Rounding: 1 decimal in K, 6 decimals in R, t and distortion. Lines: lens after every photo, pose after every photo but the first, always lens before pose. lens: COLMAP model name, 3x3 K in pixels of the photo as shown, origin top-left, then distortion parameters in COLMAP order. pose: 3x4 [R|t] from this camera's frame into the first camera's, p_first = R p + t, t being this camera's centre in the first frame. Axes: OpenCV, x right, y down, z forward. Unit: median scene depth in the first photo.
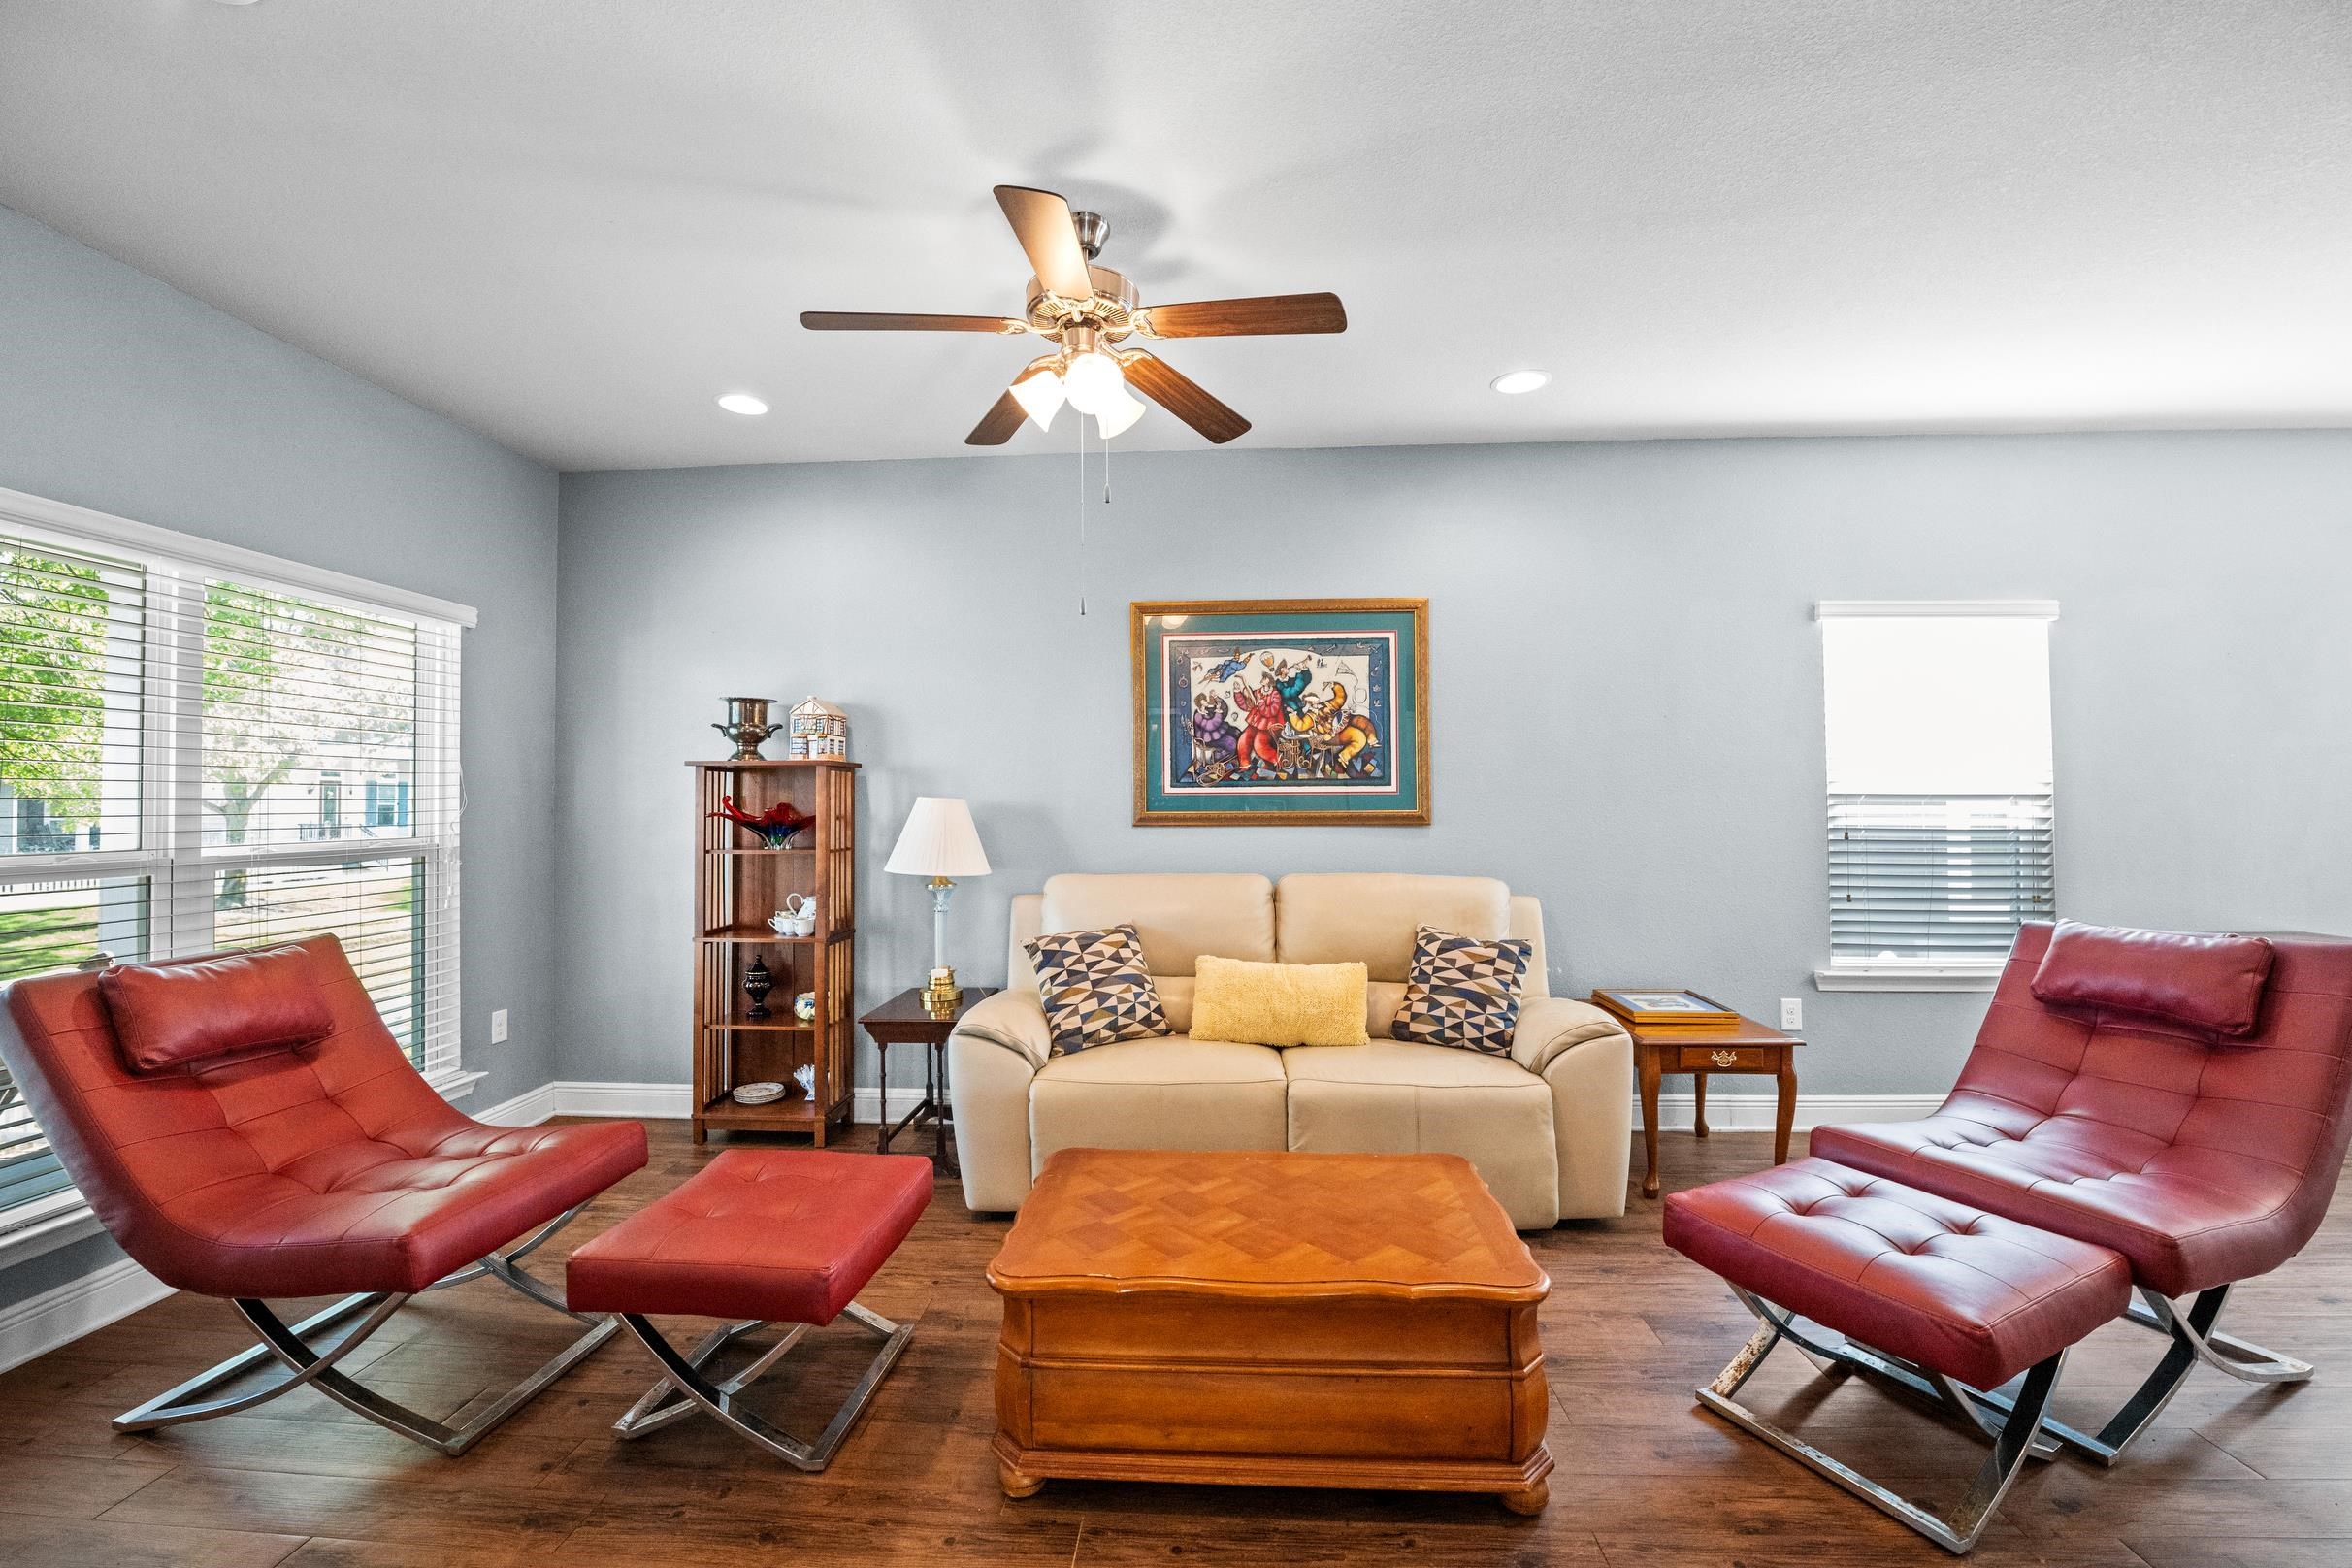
lens RADIAL K [[953.2, 0, 1176.0], [0, 953.2, 784.0], [0, 0, 1]] dist [-0.023667, 0.000744]
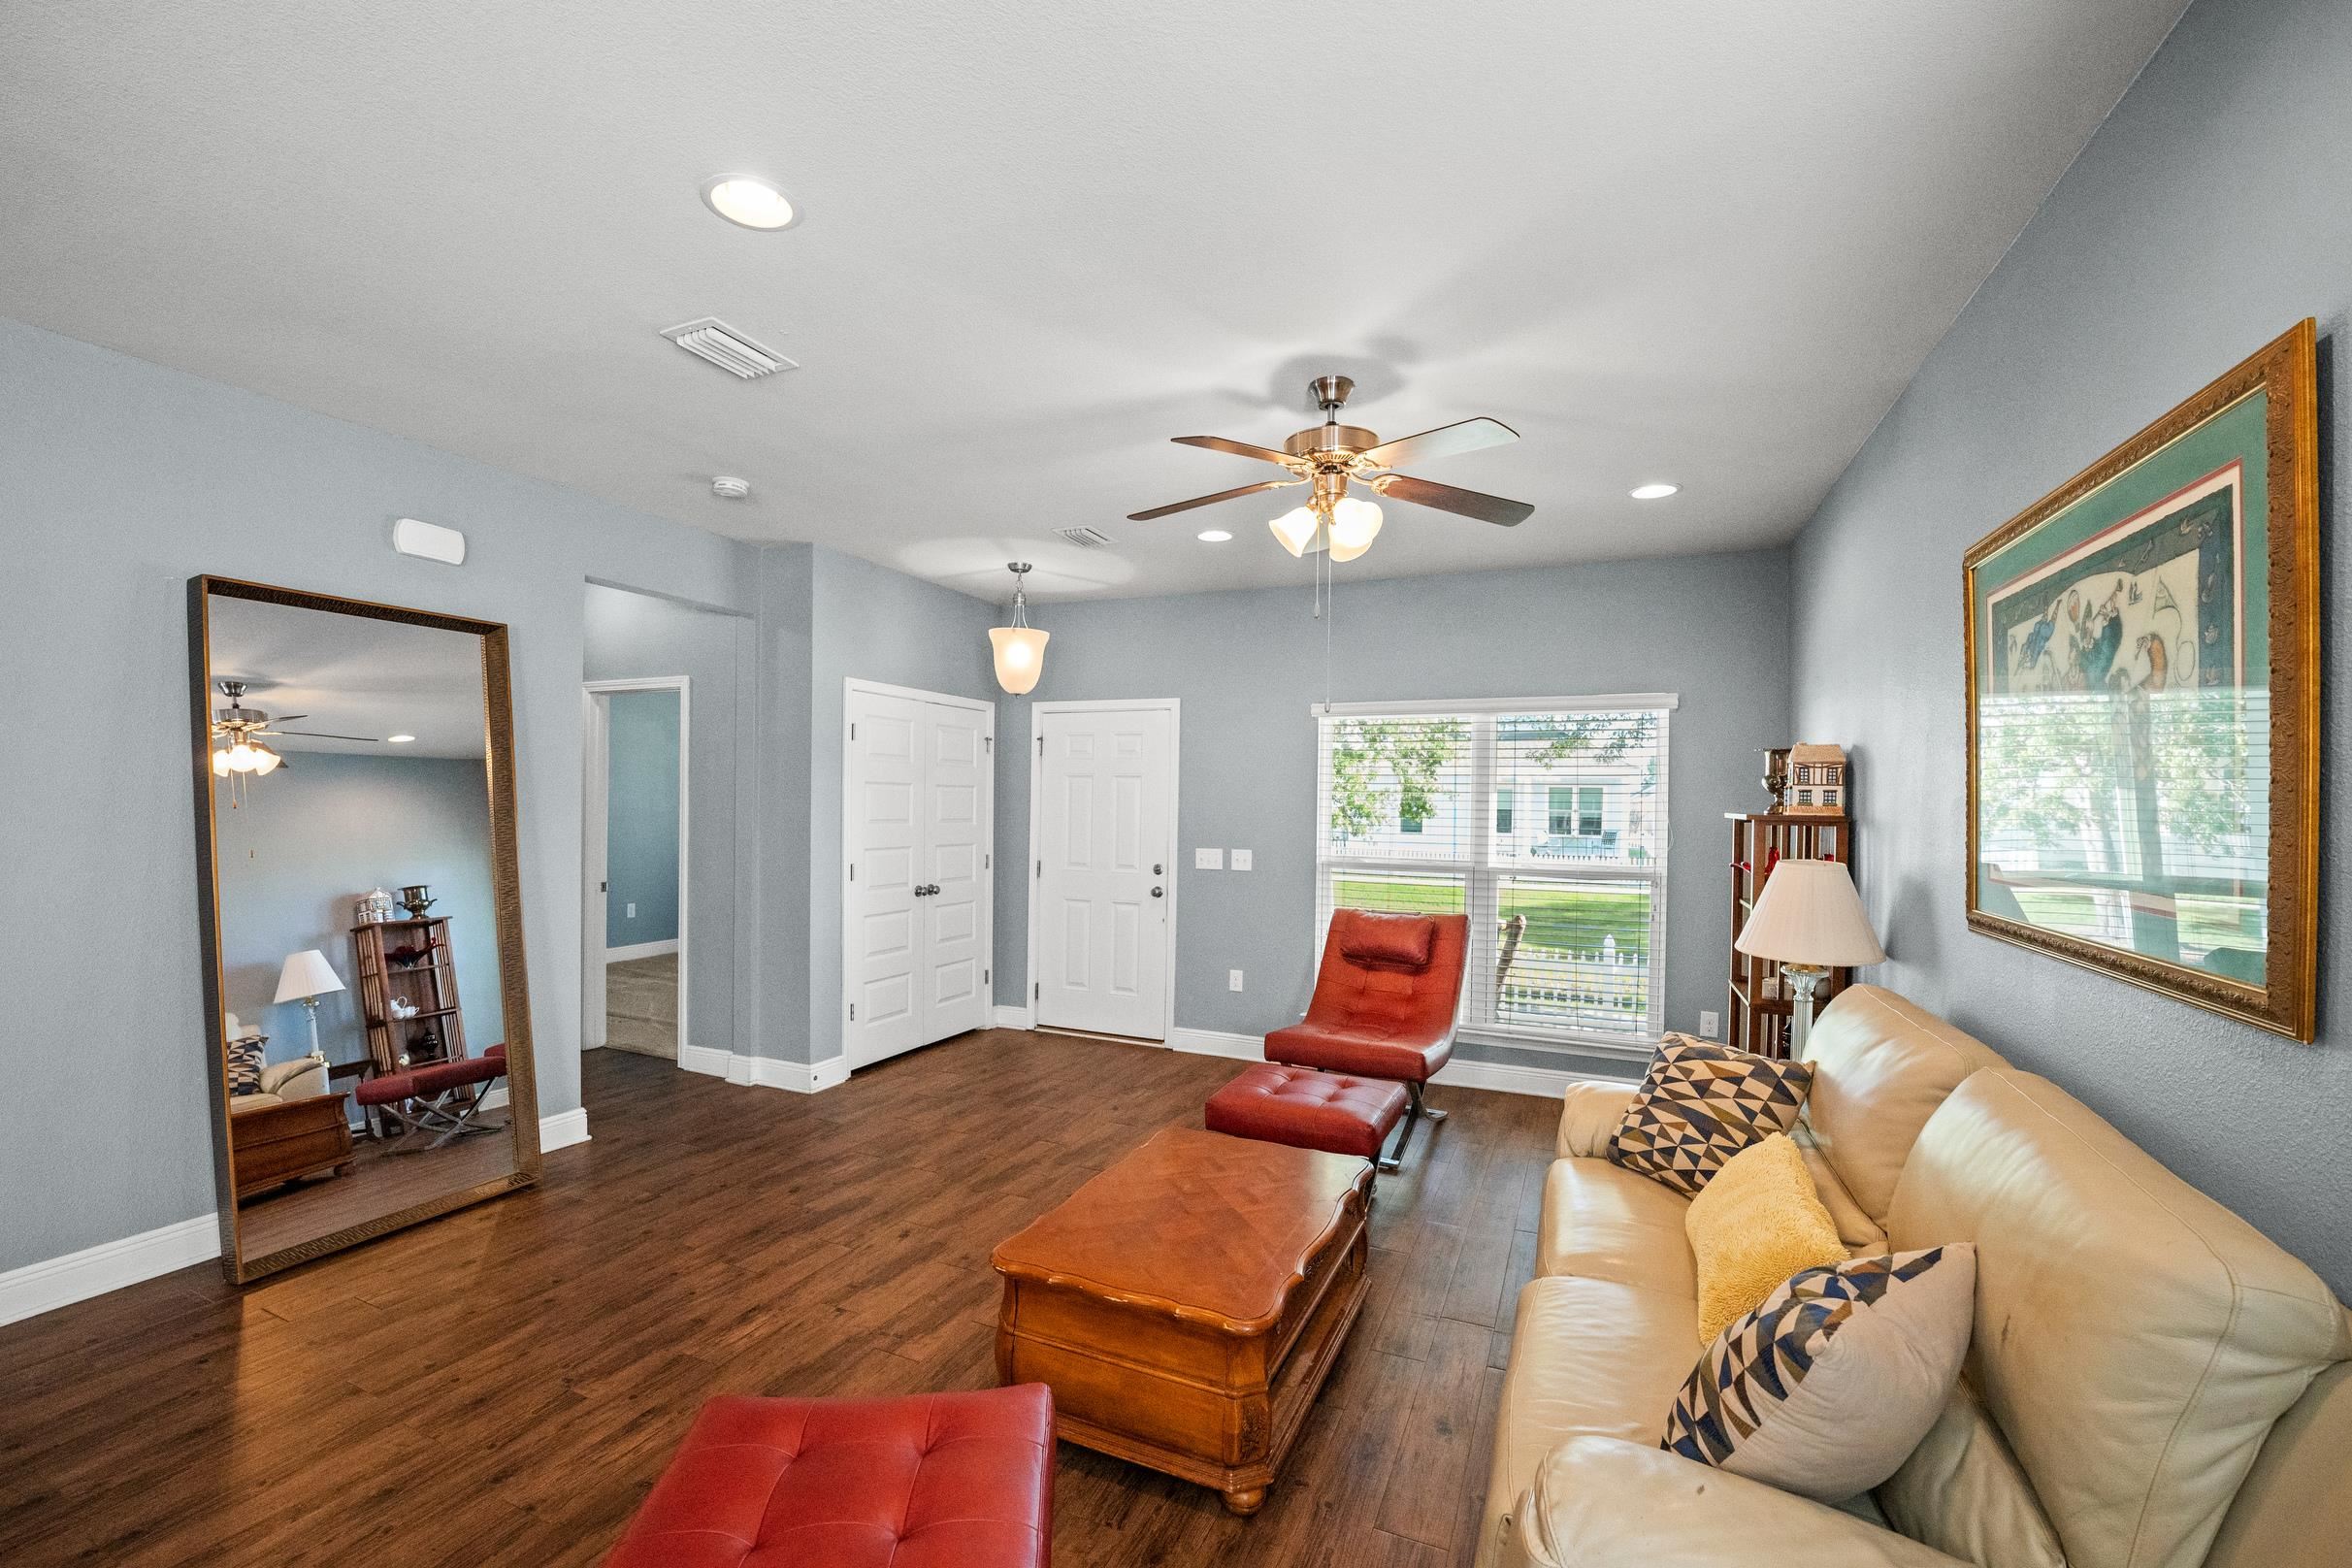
lens RADIAL K [[970.1, 0, 1177.3], [0, 970.1, 813.6], [0, 0, 1]] dist [-0.011345, -0.005962]
pose [[-0.347995, 0.013328, -0.937402, 0.687565], [0.006608, 0.999909, 0.011764, -0.039051], [0.937473, -0.002101, -0.348051, 0.758127]]
